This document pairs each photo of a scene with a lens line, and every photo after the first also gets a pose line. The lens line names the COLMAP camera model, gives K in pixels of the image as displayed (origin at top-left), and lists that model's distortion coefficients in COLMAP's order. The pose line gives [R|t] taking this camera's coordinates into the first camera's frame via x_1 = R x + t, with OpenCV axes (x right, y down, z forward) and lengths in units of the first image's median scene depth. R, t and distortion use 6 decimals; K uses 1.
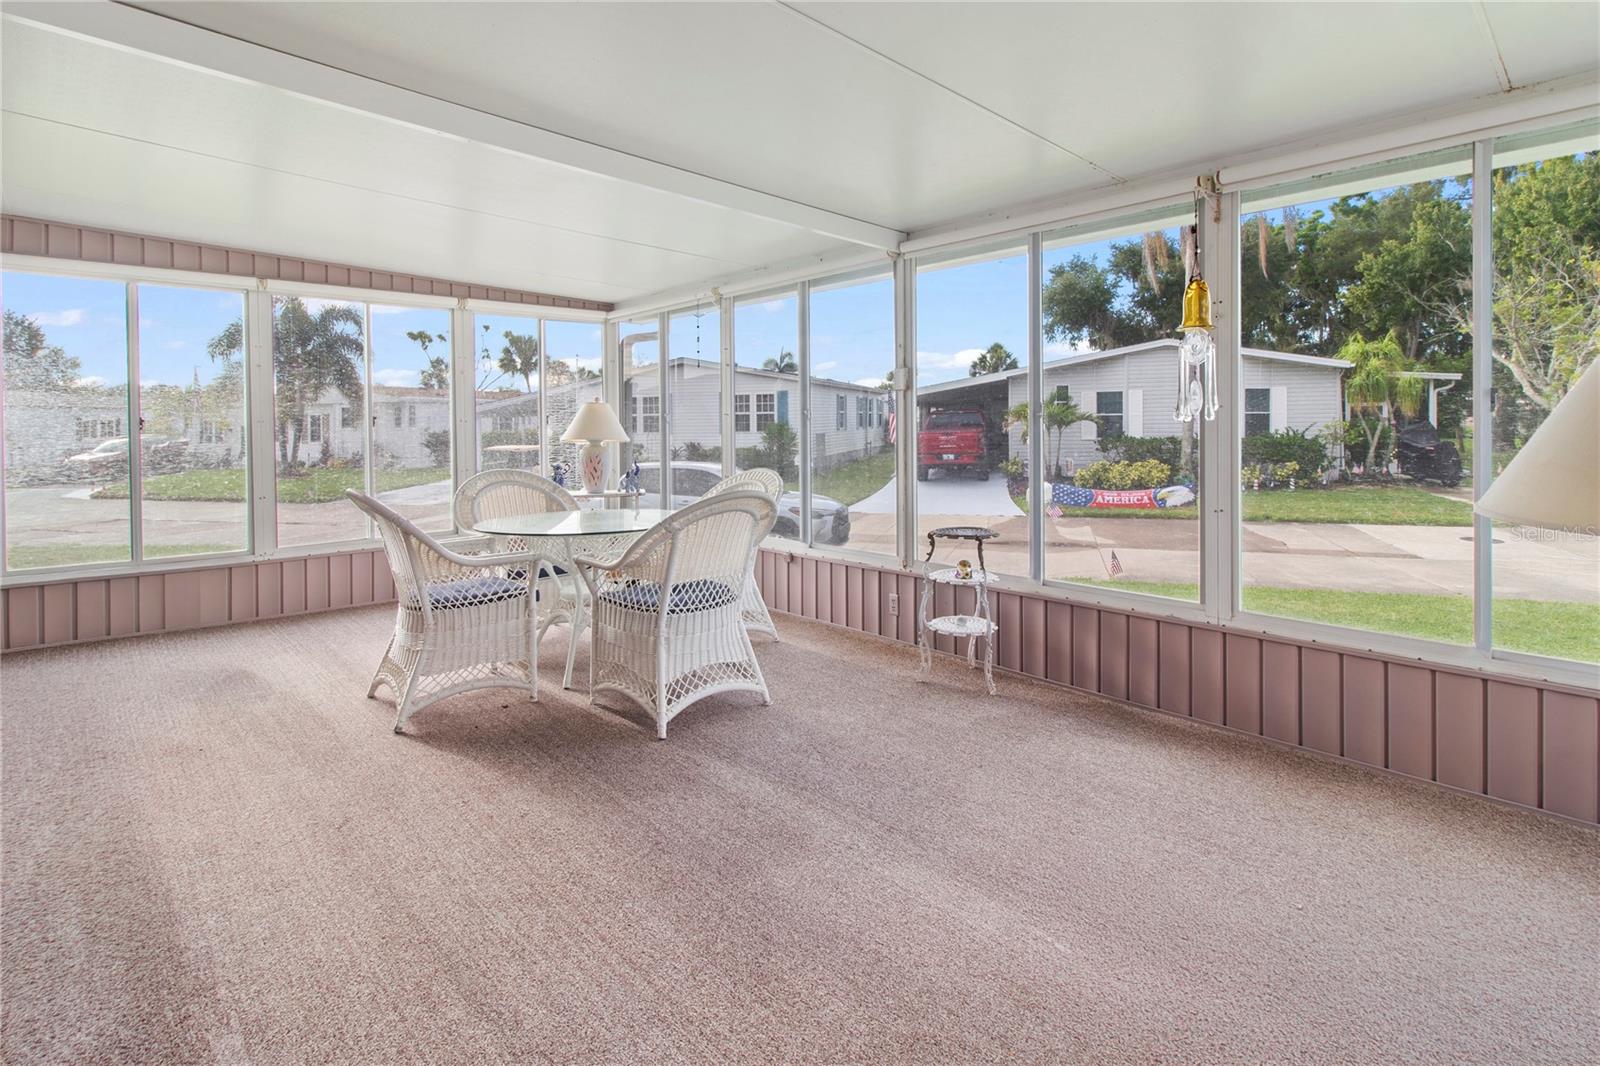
lens RADIAL K [[772.8, 0, 815.5], [0, 772.8, 428.0], [0, 0, 1]] dist [0.002610, 0.000205]
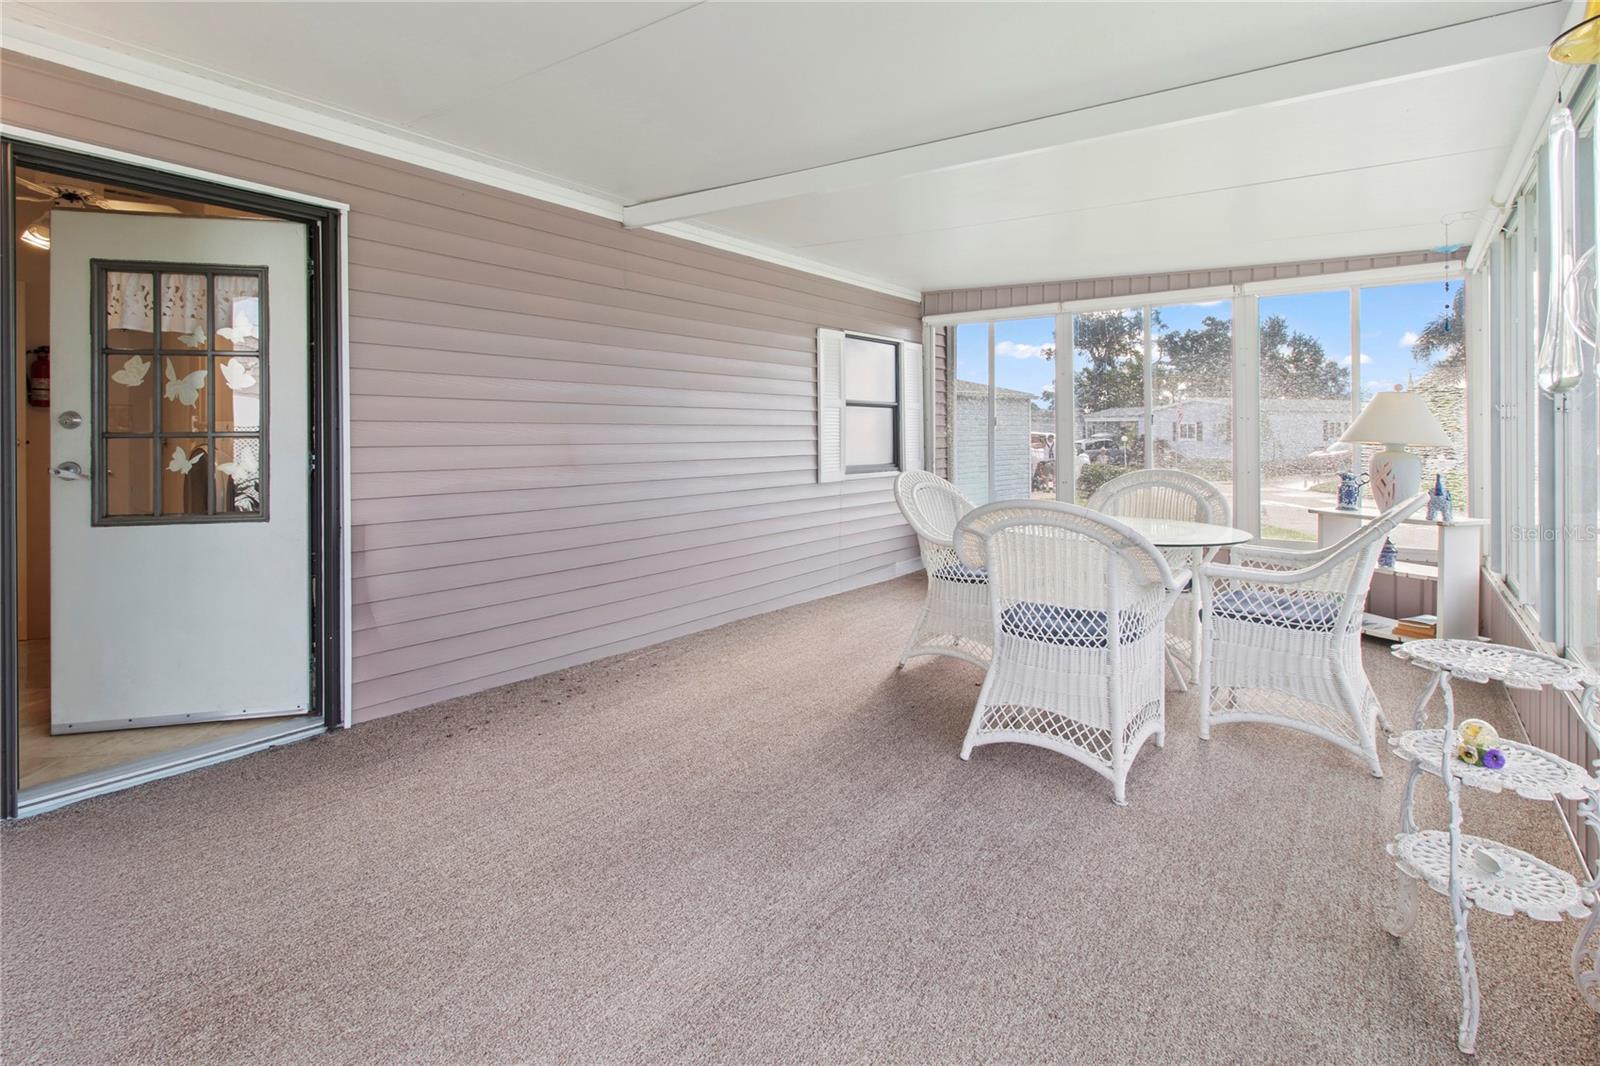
lens RADIAL K [[765.3, 0, 814.8], [0, 765.3, 440.8], [0, 0, 1]] dist [0.000779, 0.000113]
pose [[0.177348, 0.021327, -0.983917, 0.630358], [-0.008429, 0.999761, 0.020151, 0.006201], [0.984112, 0.004720, 0.177485, 0.632550]]
